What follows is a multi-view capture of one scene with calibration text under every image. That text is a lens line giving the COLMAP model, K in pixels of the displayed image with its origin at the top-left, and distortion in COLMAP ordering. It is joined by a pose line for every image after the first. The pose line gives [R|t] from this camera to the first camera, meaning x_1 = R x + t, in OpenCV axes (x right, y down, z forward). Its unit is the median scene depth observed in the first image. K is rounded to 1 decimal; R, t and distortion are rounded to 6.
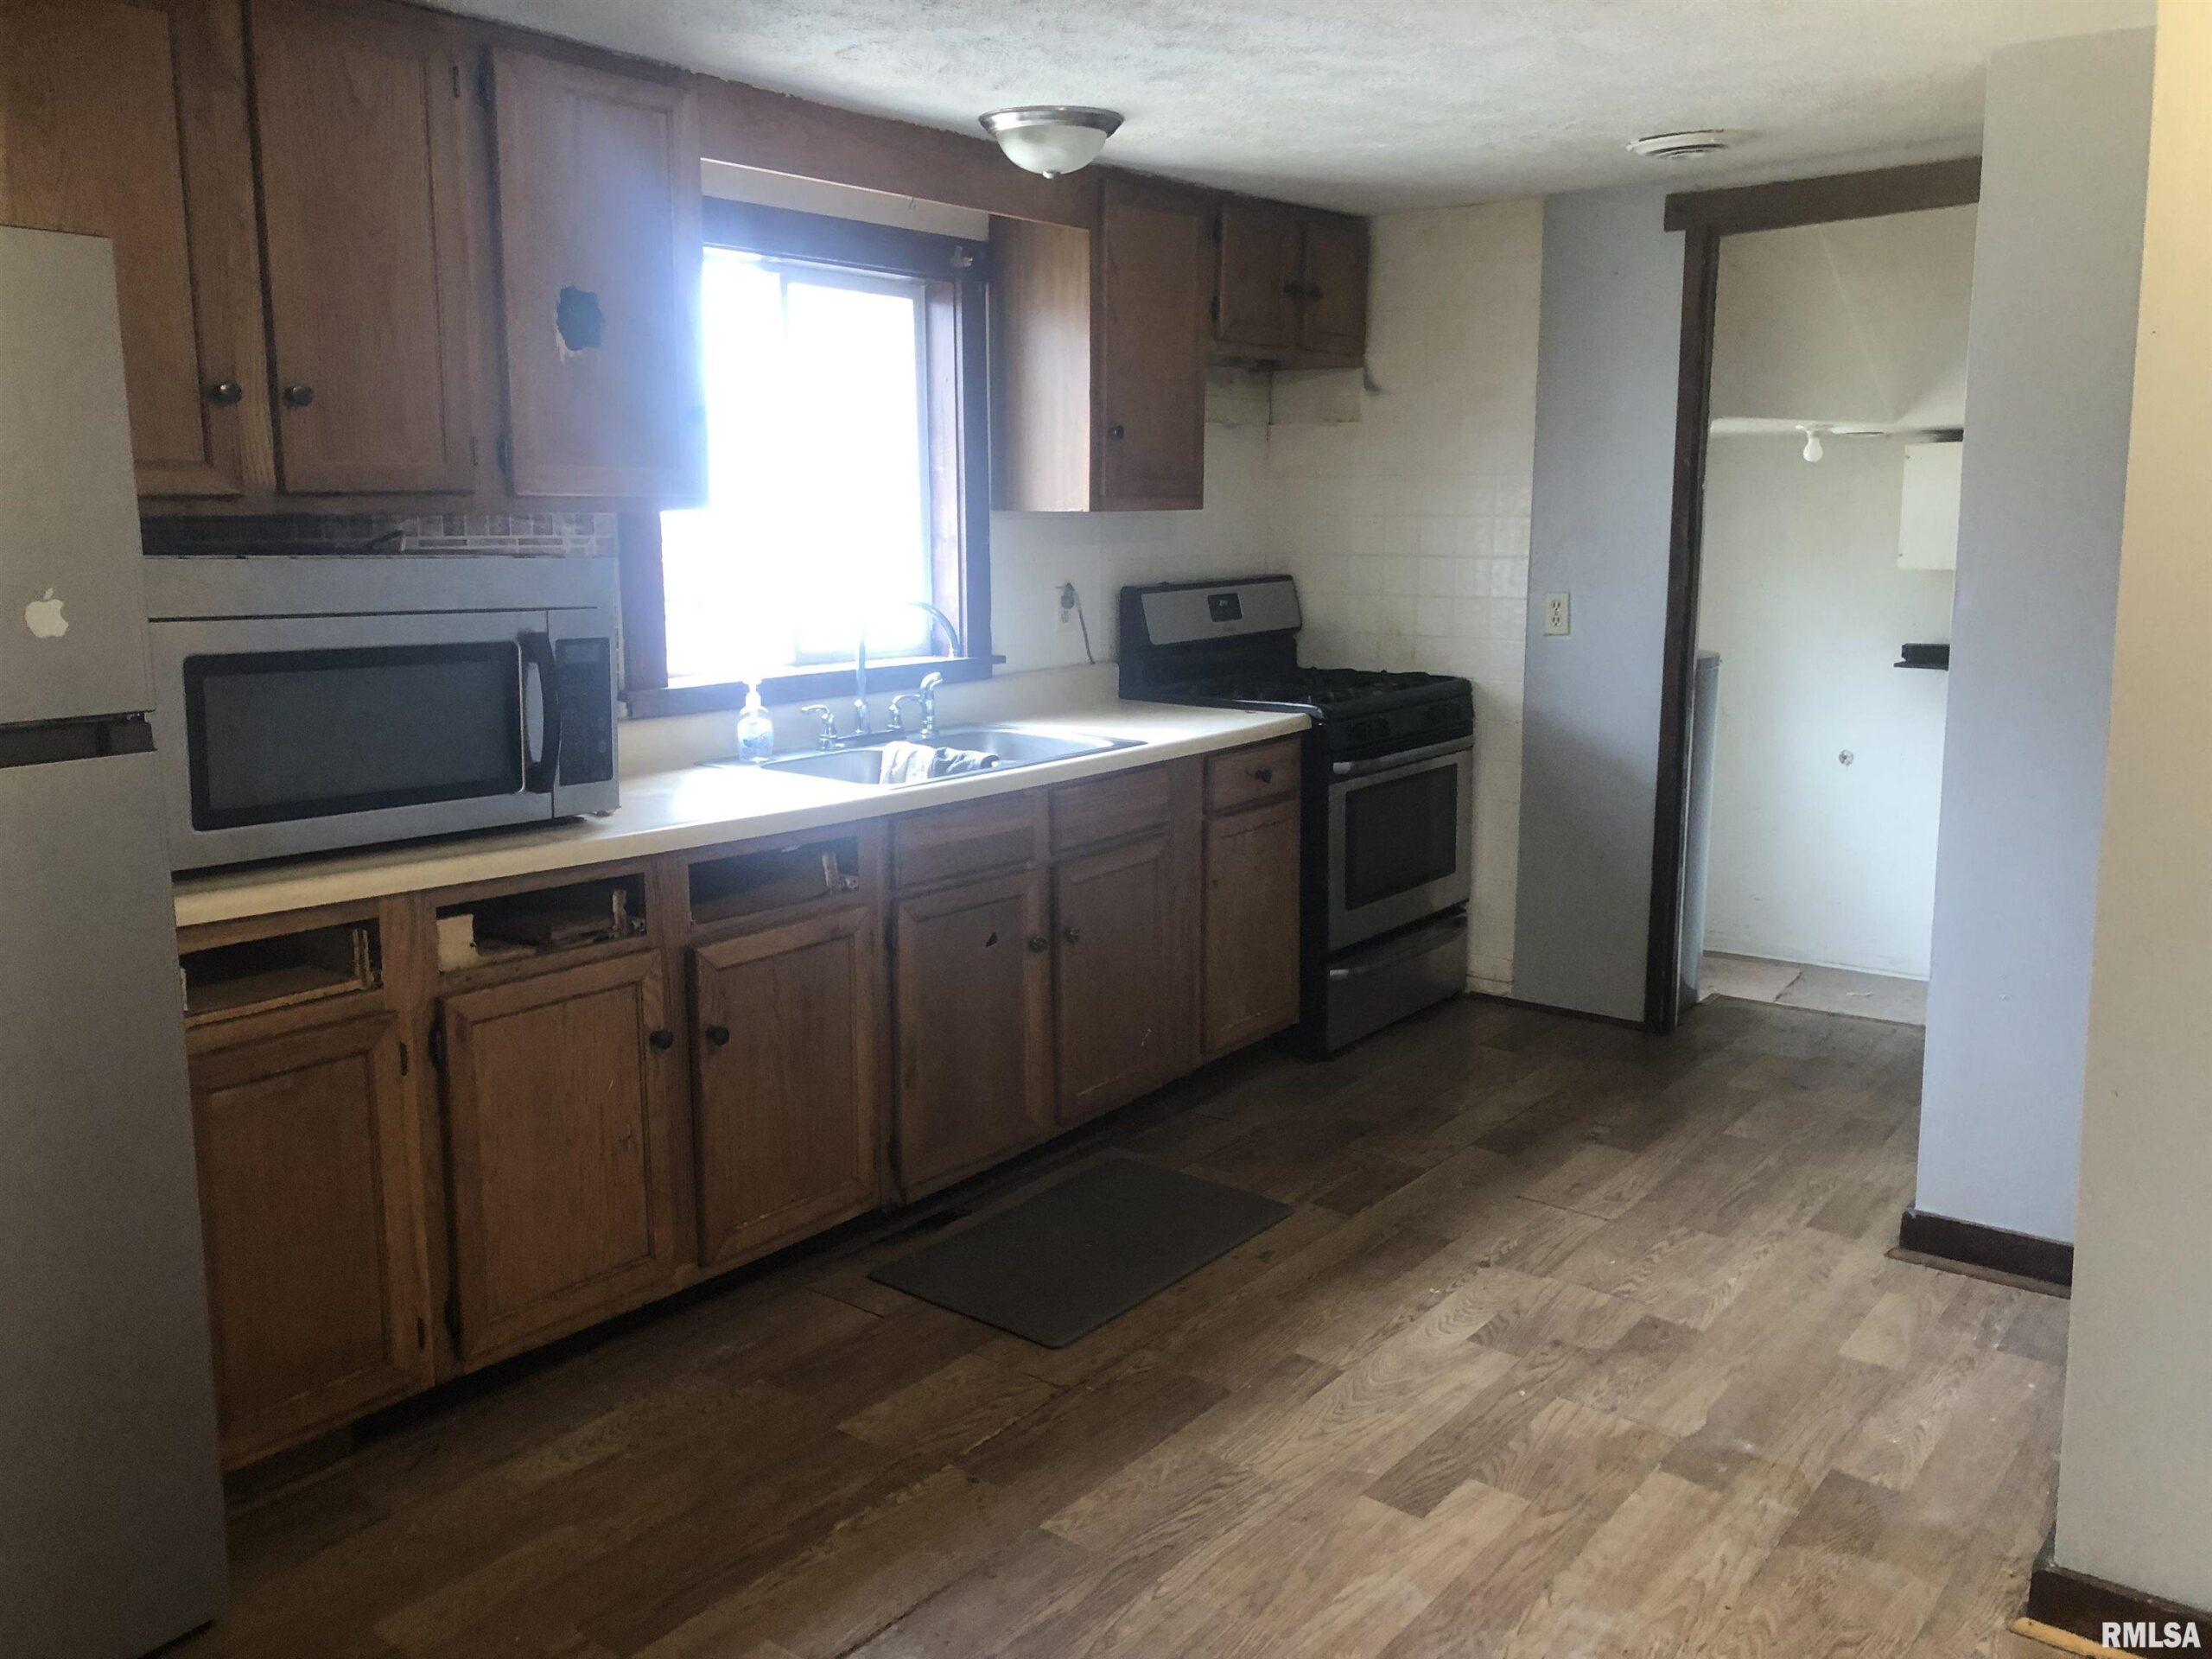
lens RADIAL K [[1815.3, 0, 1114.0], [0, 1815.3, 809.5], [0, 0, 1]] dist [0.046734, -0.020626]
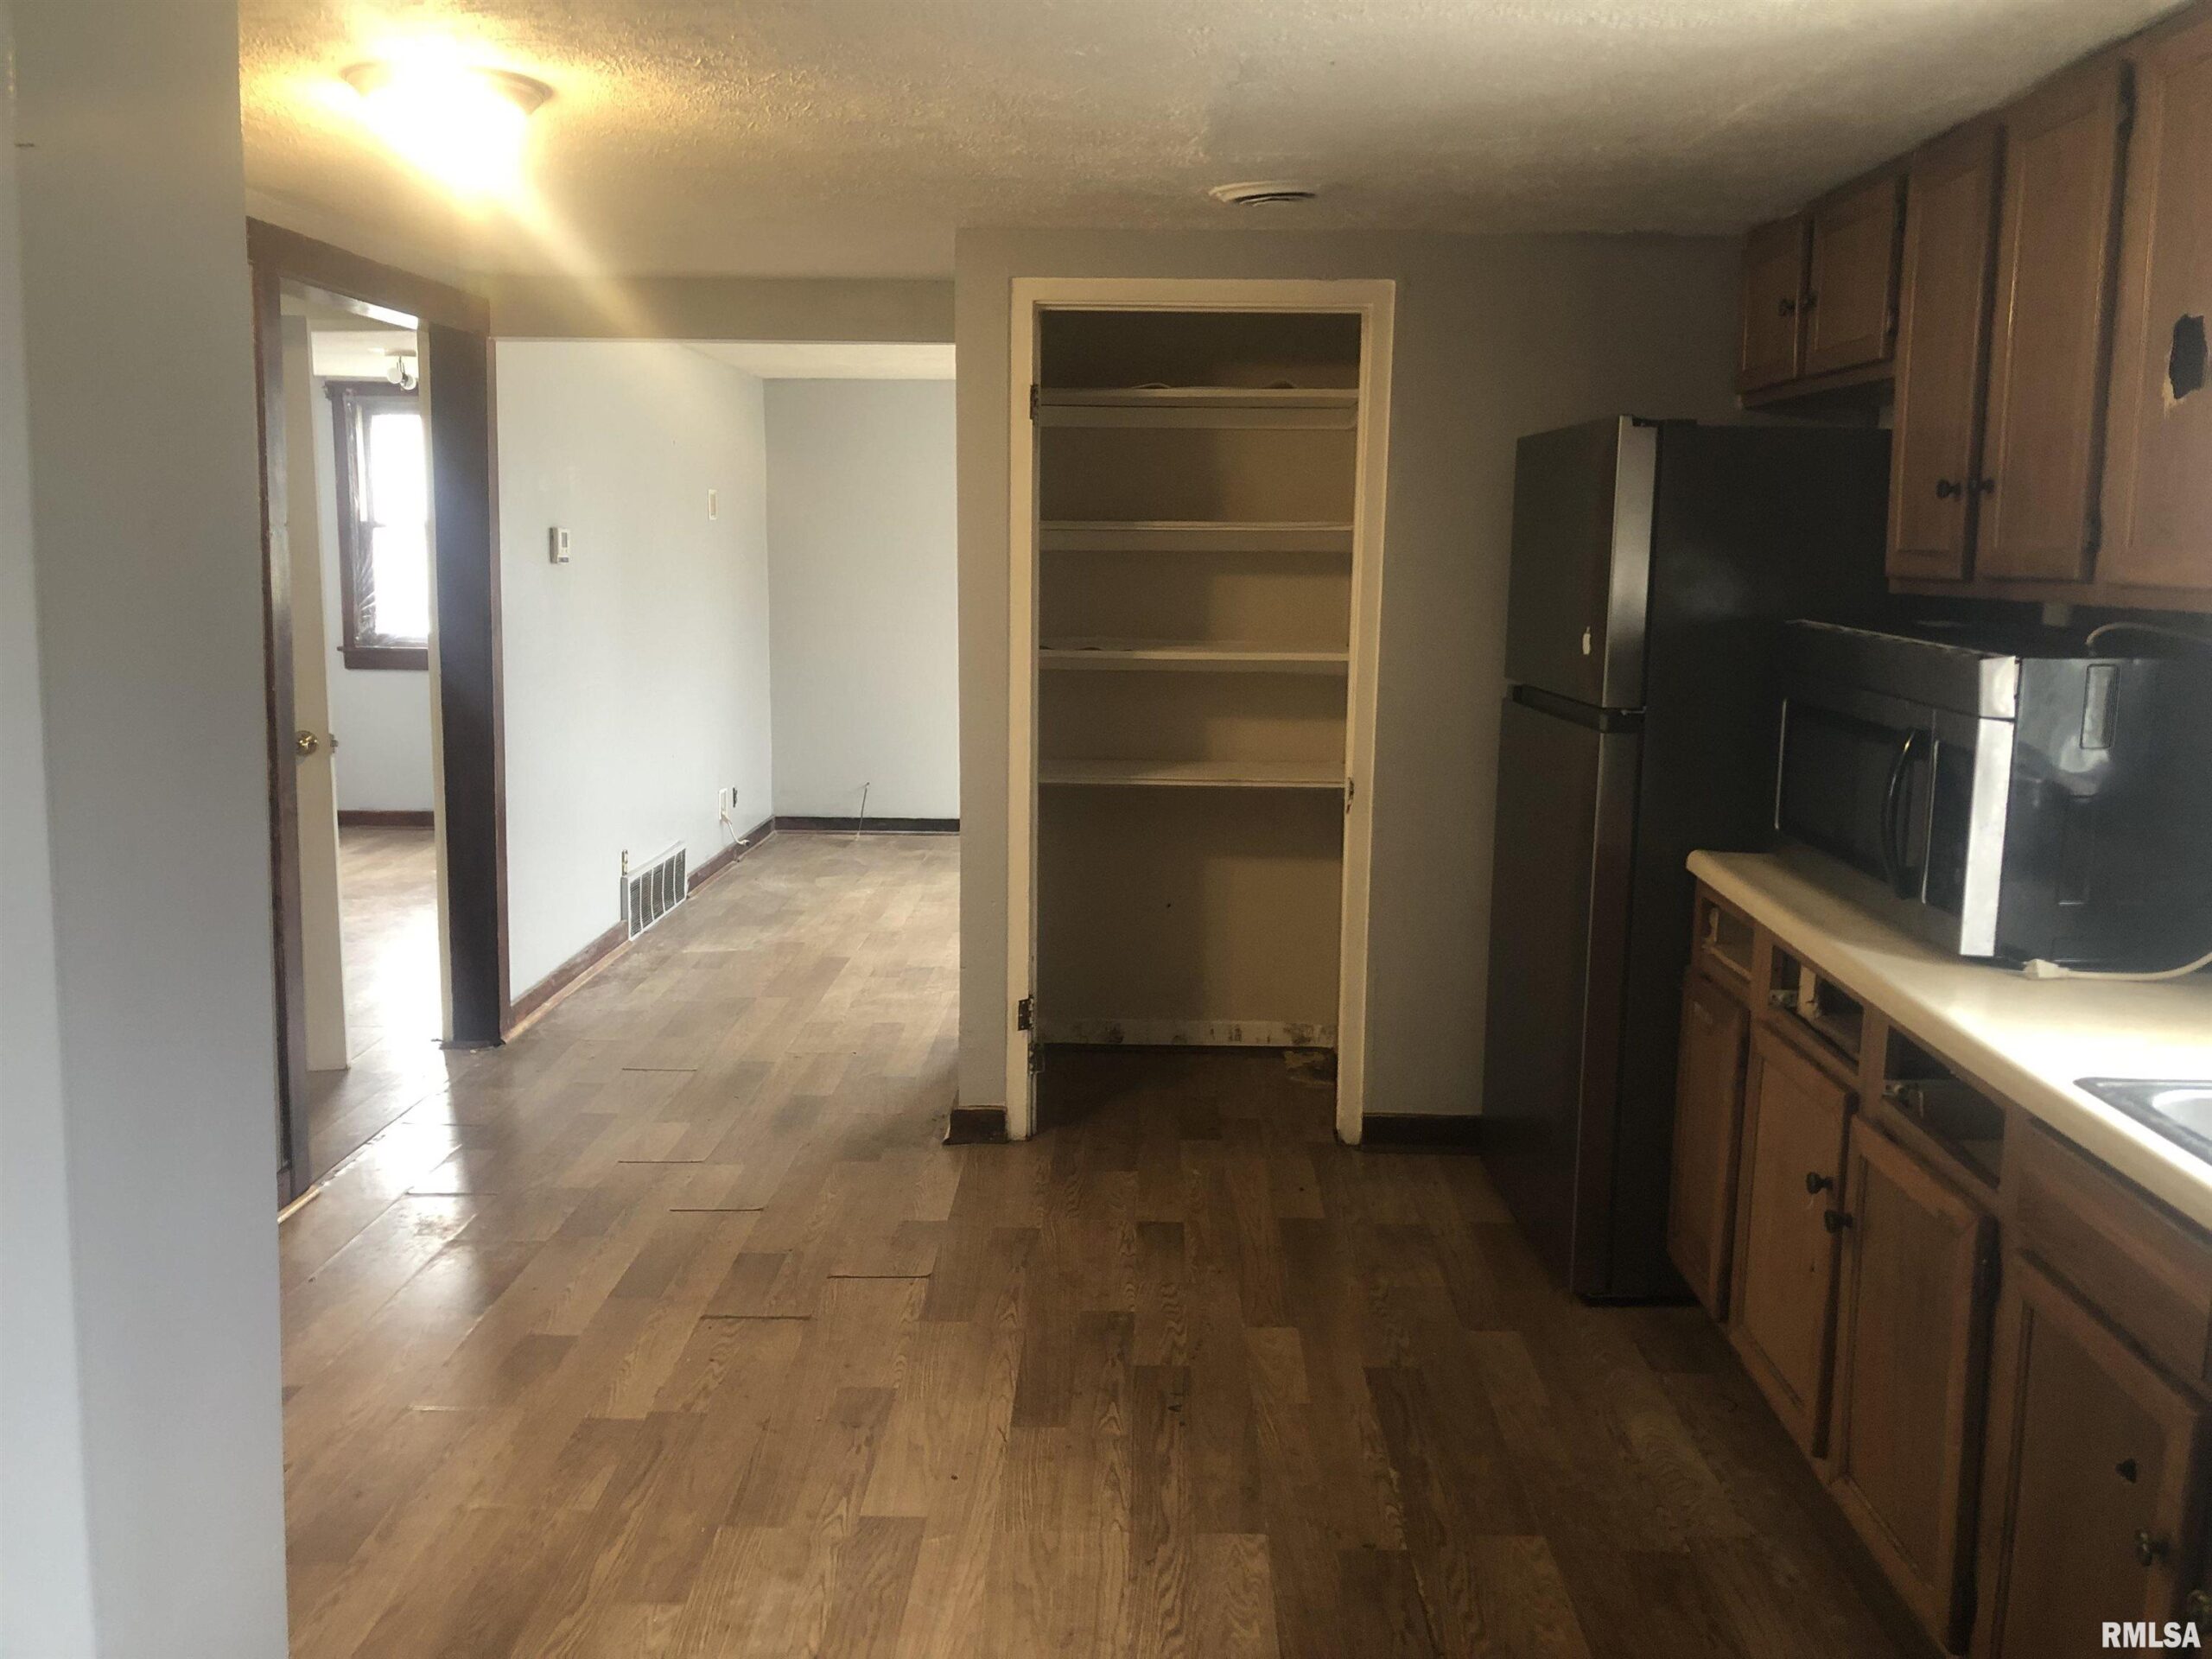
lens RADIAL K [[1815.3, 0, 1115.2], [0, 1815.3, 821.8], [0, 0, 1]] dist [0.046734, -0.020626]
pose [[-0.804168, 0.081725, -0.588757, 0.560385], [-0.111142, 0.952361, 0.284001, -0.268170], [0.583919, 0.293820, -0.756775, 1.465662]]
